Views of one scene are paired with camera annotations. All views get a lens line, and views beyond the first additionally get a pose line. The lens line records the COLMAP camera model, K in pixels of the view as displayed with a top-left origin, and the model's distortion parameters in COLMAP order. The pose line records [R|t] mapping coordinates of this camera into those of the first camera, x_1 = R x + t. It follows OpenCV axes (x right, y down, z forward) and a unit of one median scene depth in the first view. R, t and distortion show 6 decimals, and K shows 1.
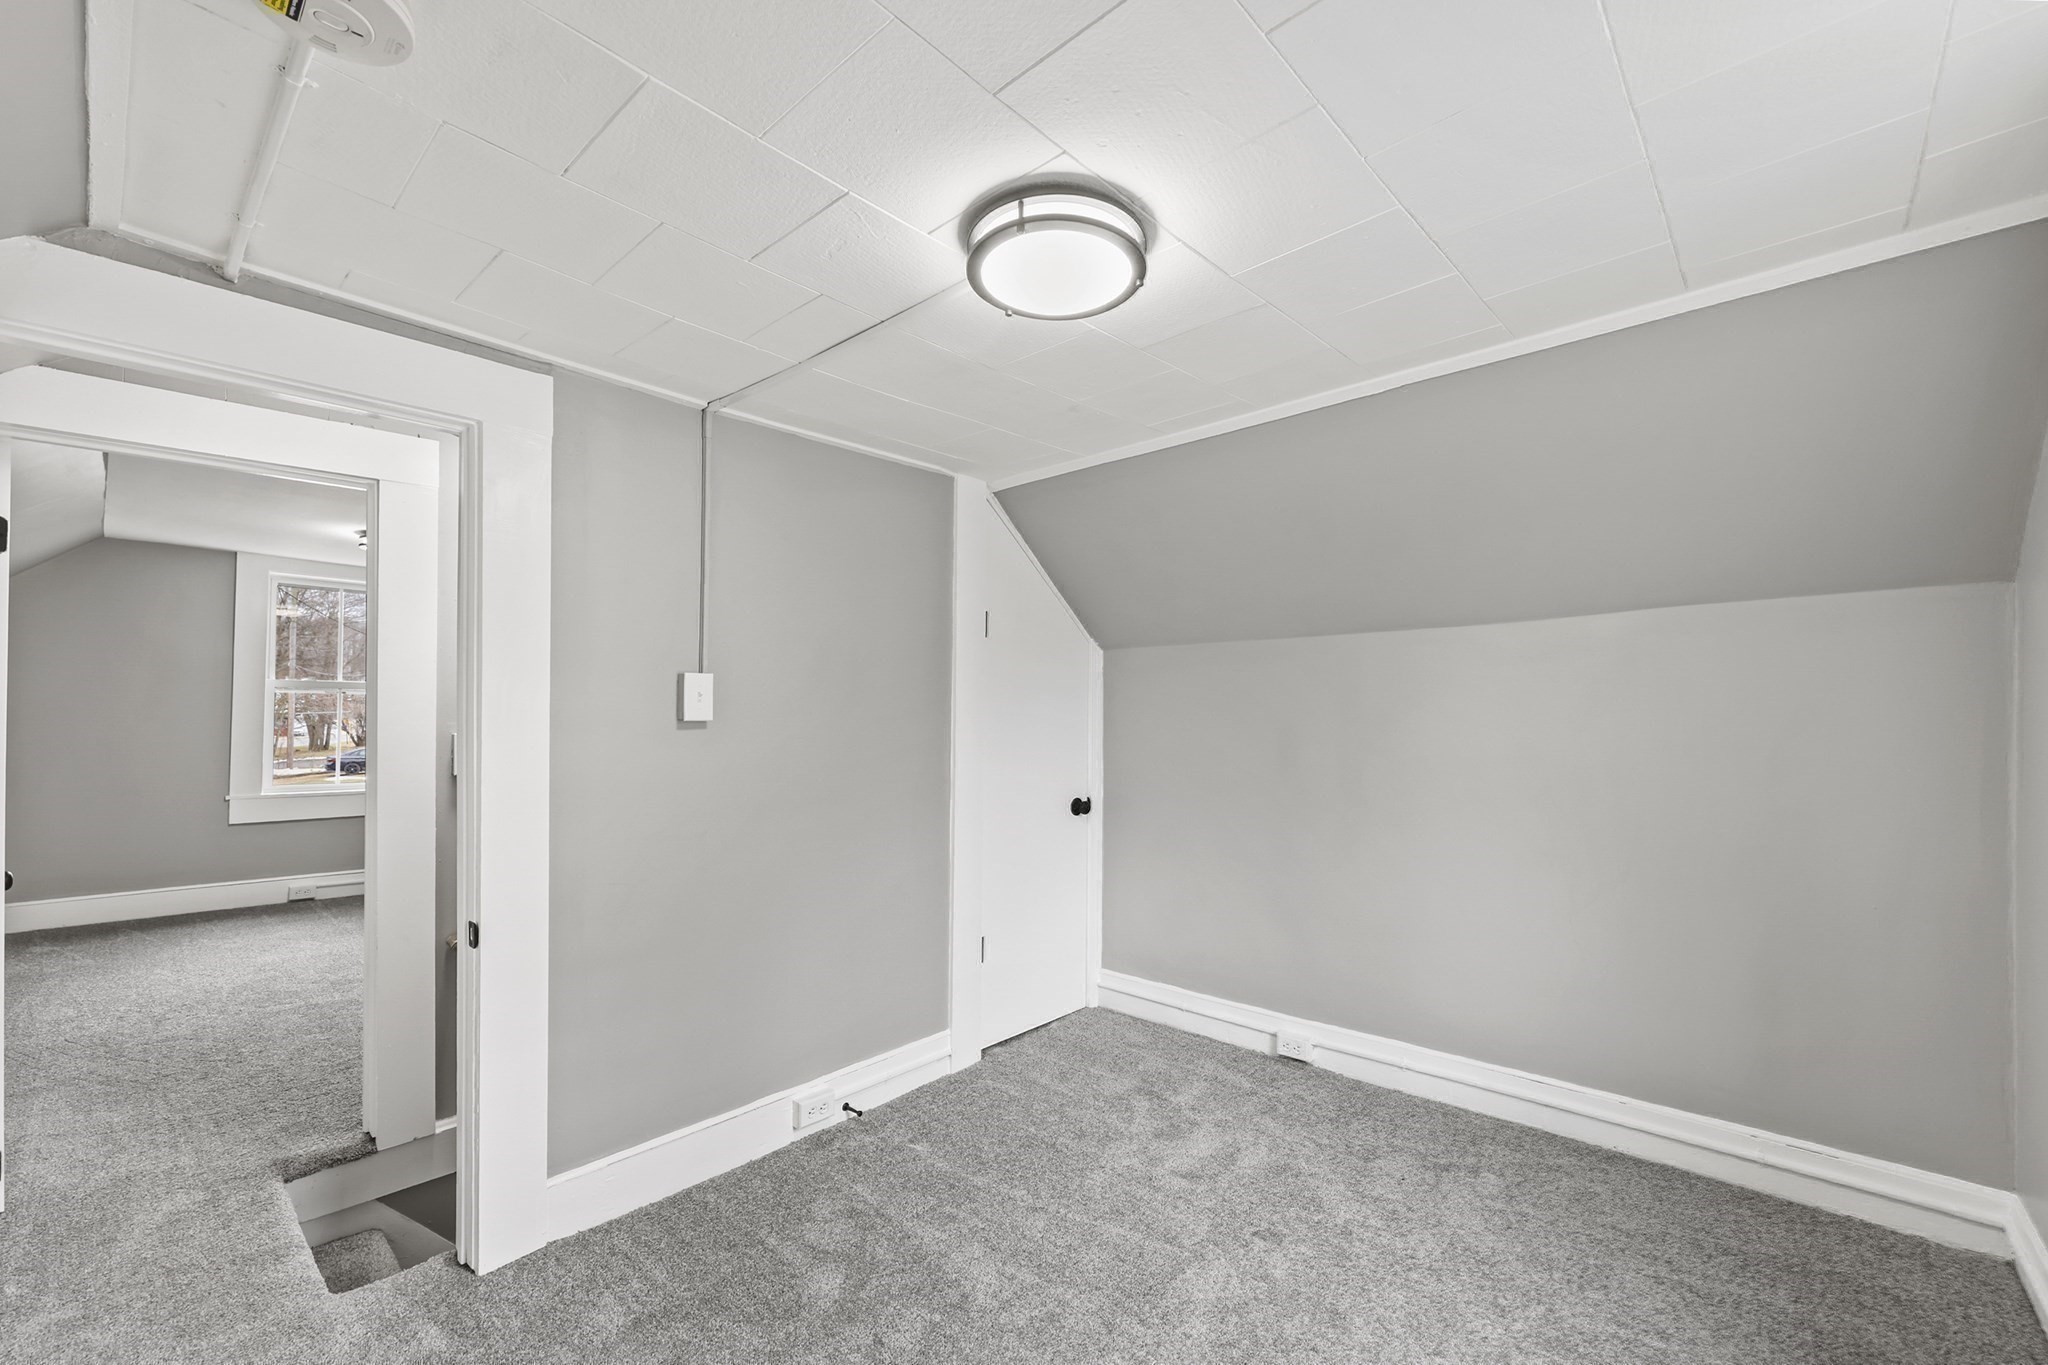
lens RADIAL K [[845.3, 0, 1027.2], [0, 845.3, 703.0], [0, 0, 1]] dist [-0.002170, -0.000504]
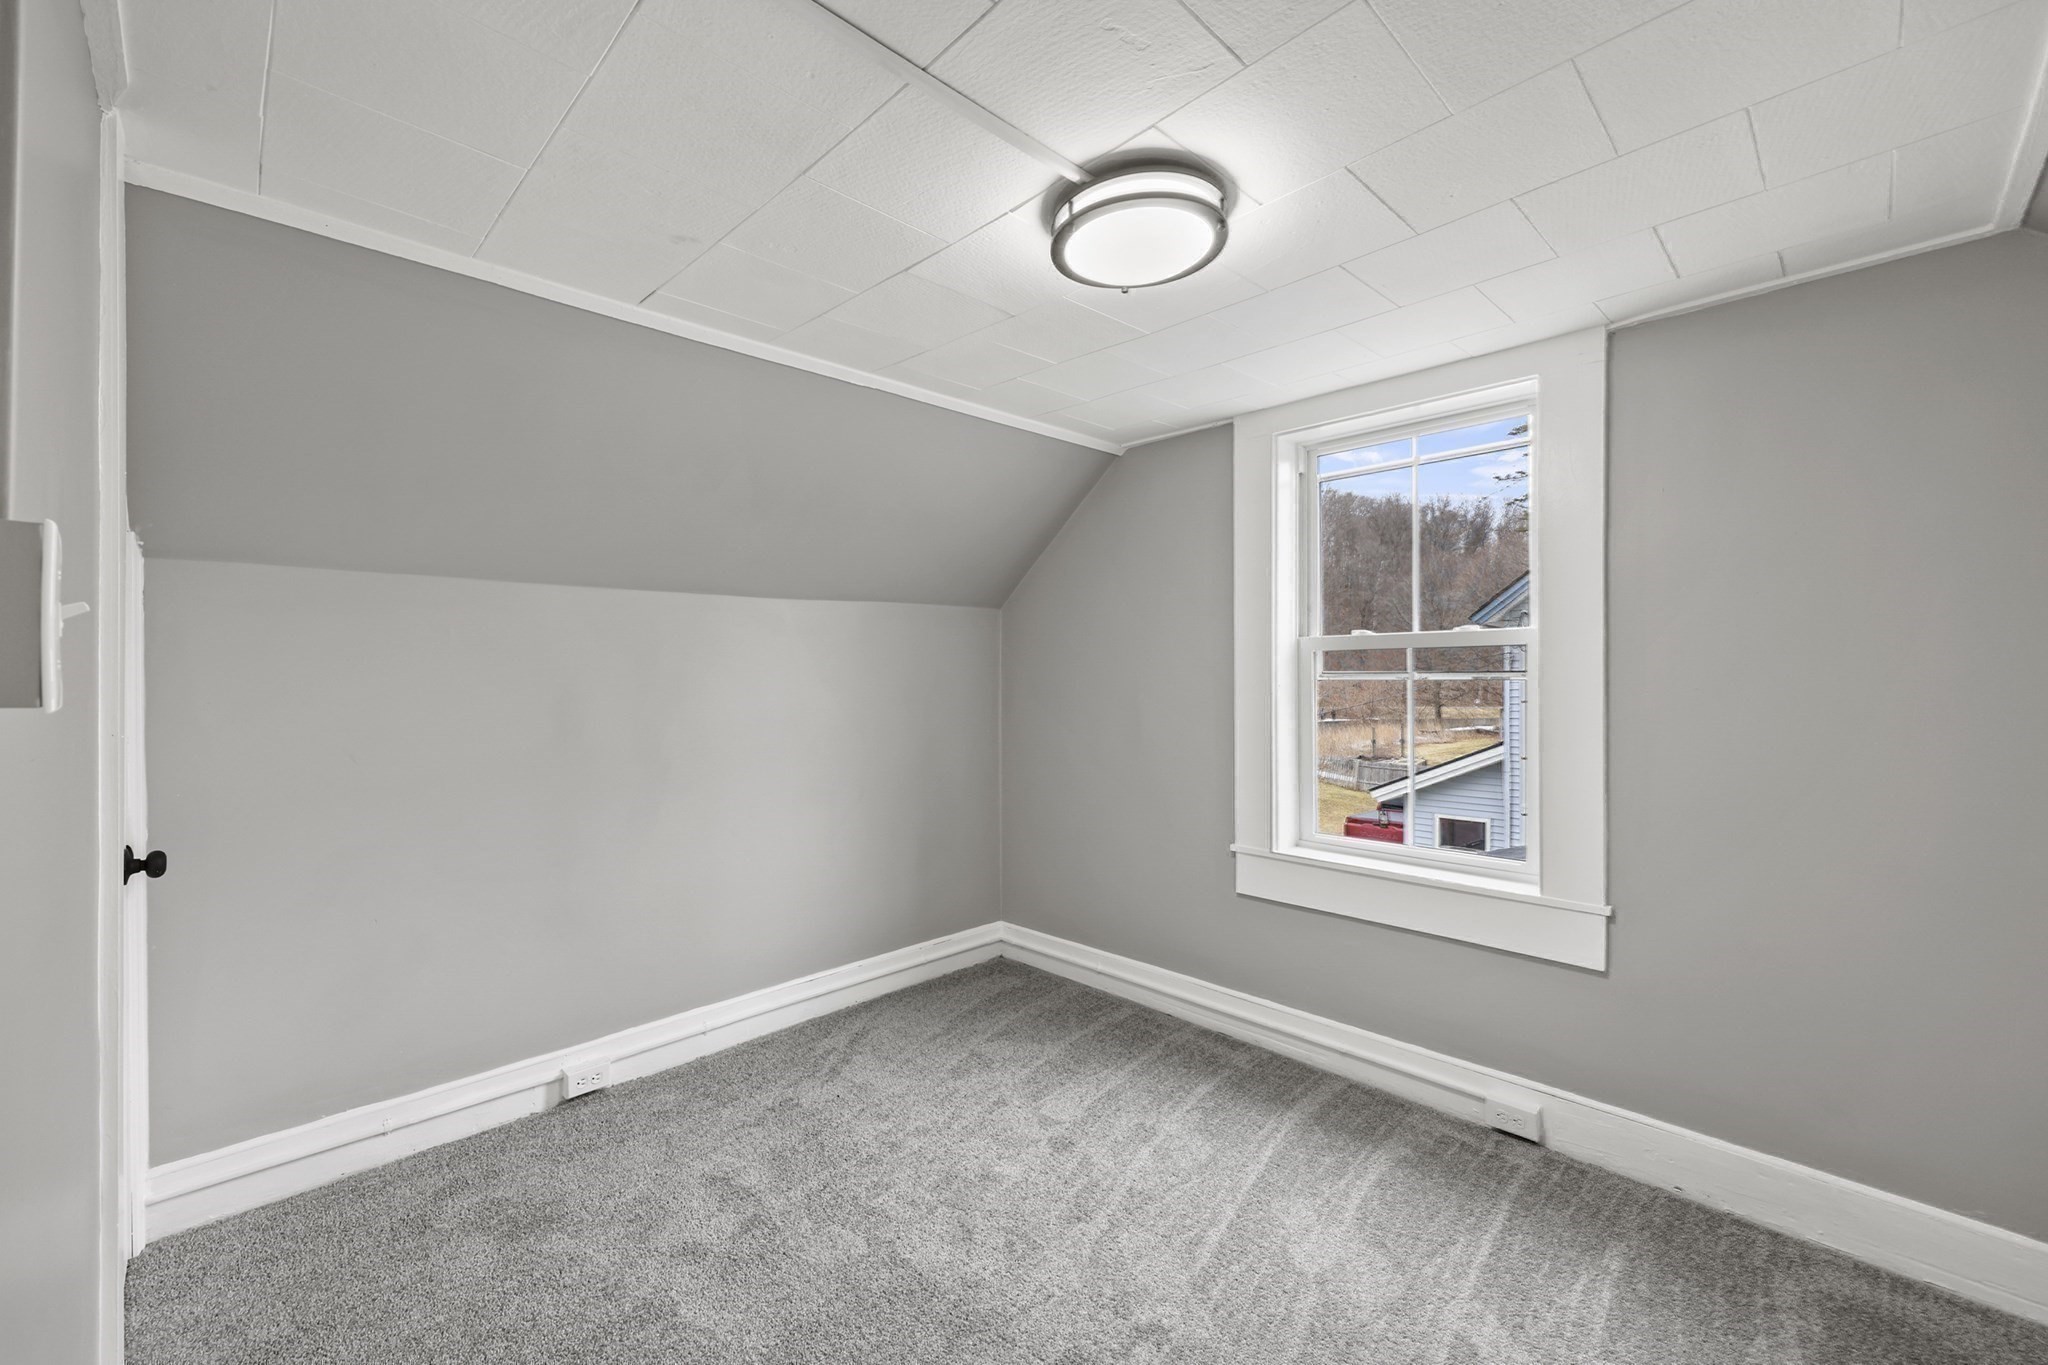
lens RADIAL K [[827.8, 0, 1028.4], [0, 827.8, 675.4], [0, 0, 1]] dist [-0.001056, -0.000416]
pose [[0.052013, 0.004860, 0.998635, -0.537389], [-0.005877, 0.999972, -0.004561, 0.013022], [-0.998629, -0.005632, 0.052040, 0.593263]]
